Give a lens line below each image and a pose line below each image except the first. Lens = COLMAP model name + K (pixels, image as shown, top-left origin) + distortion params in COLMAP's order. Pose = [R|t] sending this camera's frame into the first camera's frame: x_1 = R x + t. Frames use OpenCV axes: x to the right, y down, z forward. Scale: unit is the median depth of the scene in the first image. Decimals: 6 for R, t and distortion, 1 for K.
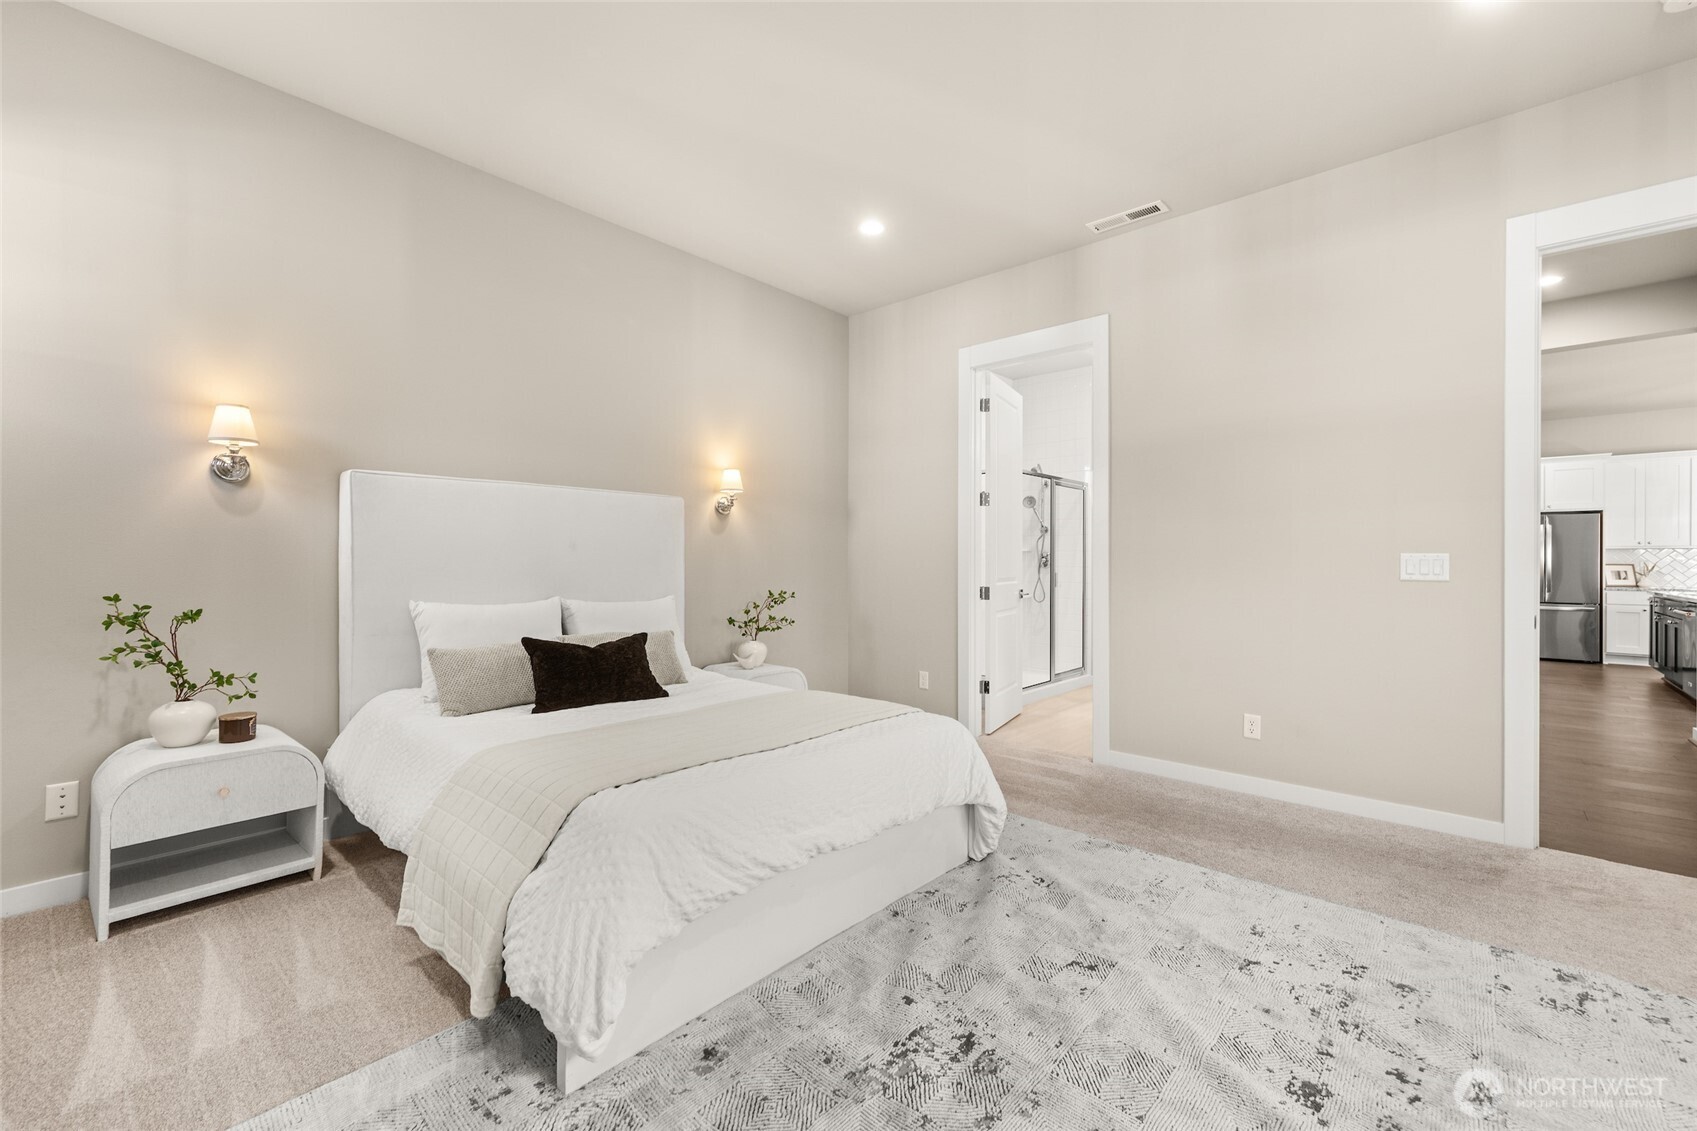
lens RADIAL K [[705.6, 0, 850.5], [0, 705.6, 562.4], [0, 0, 1]] dist [0.001151, 0.001131]
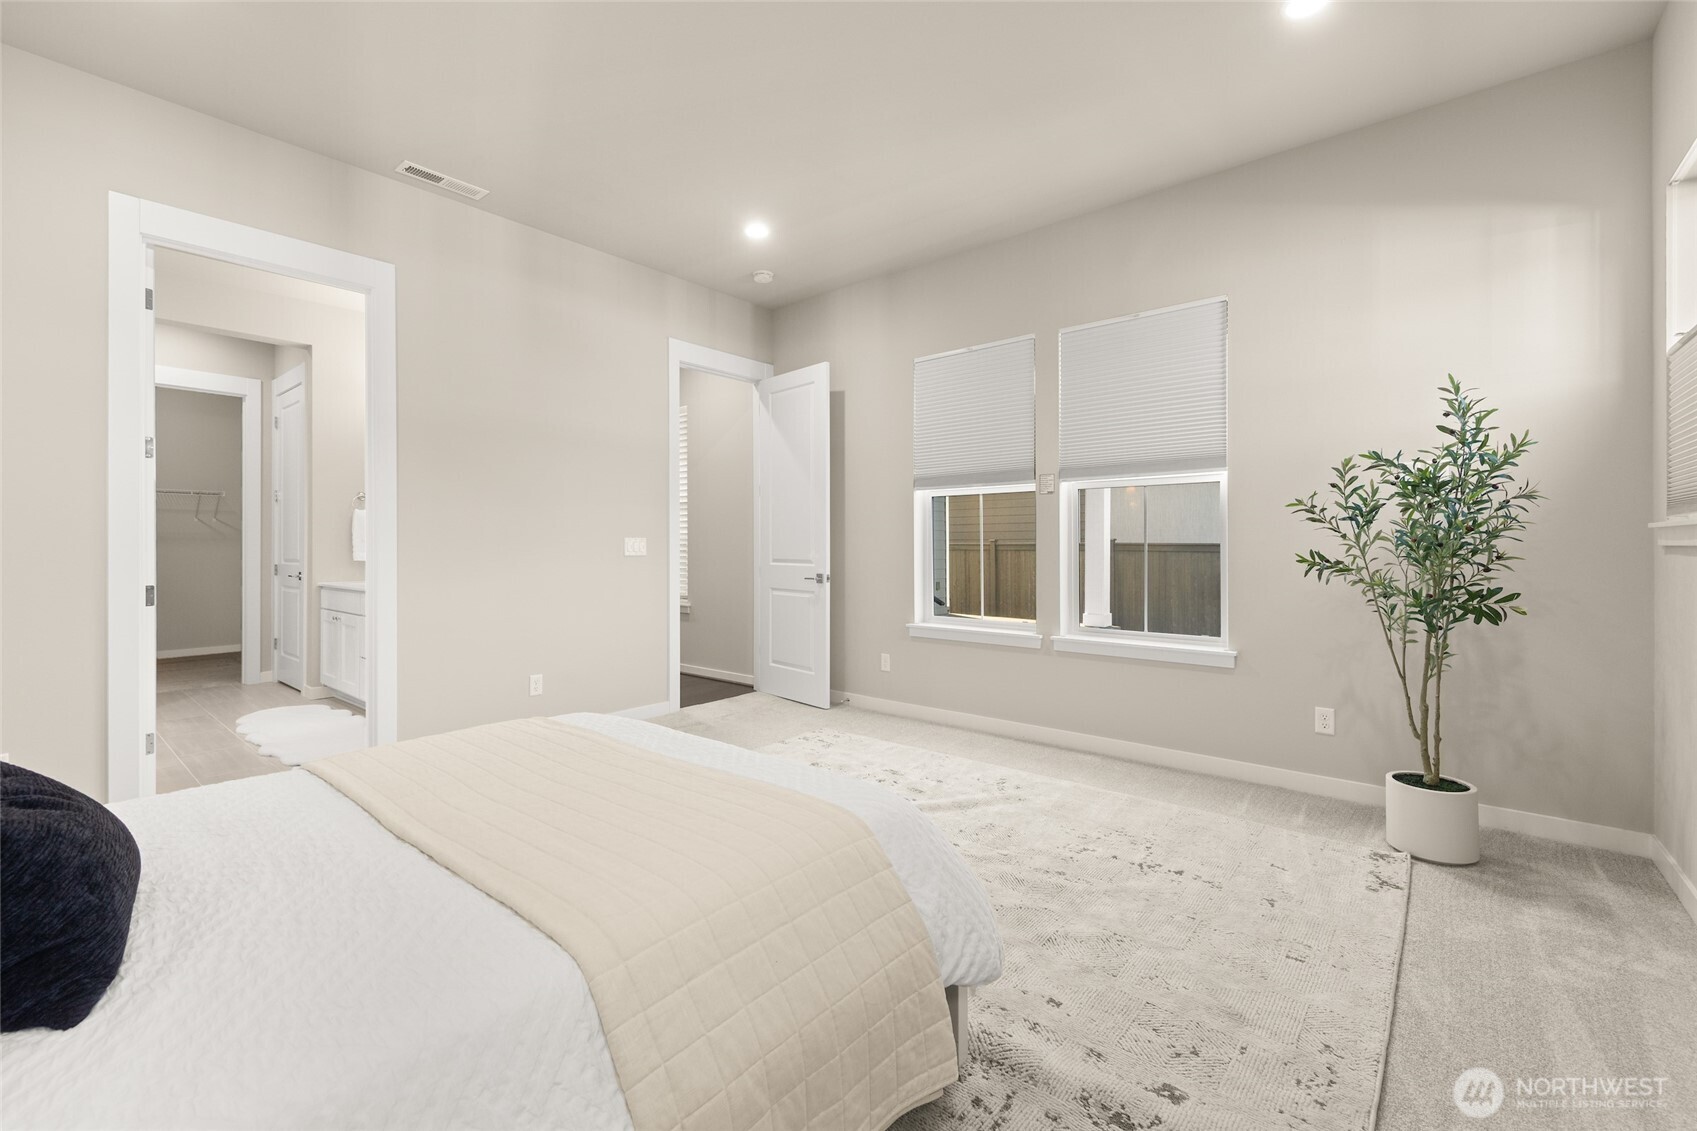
lens RADIAL K [[705.6, 0, 840.5], [0, 705.6, 552.8], [0, 0, 1]] dist [0.001151, 0.001131]
pose [[-0.015788, -0.008362, 0.999840, -0.604417], [0.007506, 0.999936, 0.008481, 0.007406], [-0.999847, 0.007639, -0.015724, 0.514084]]
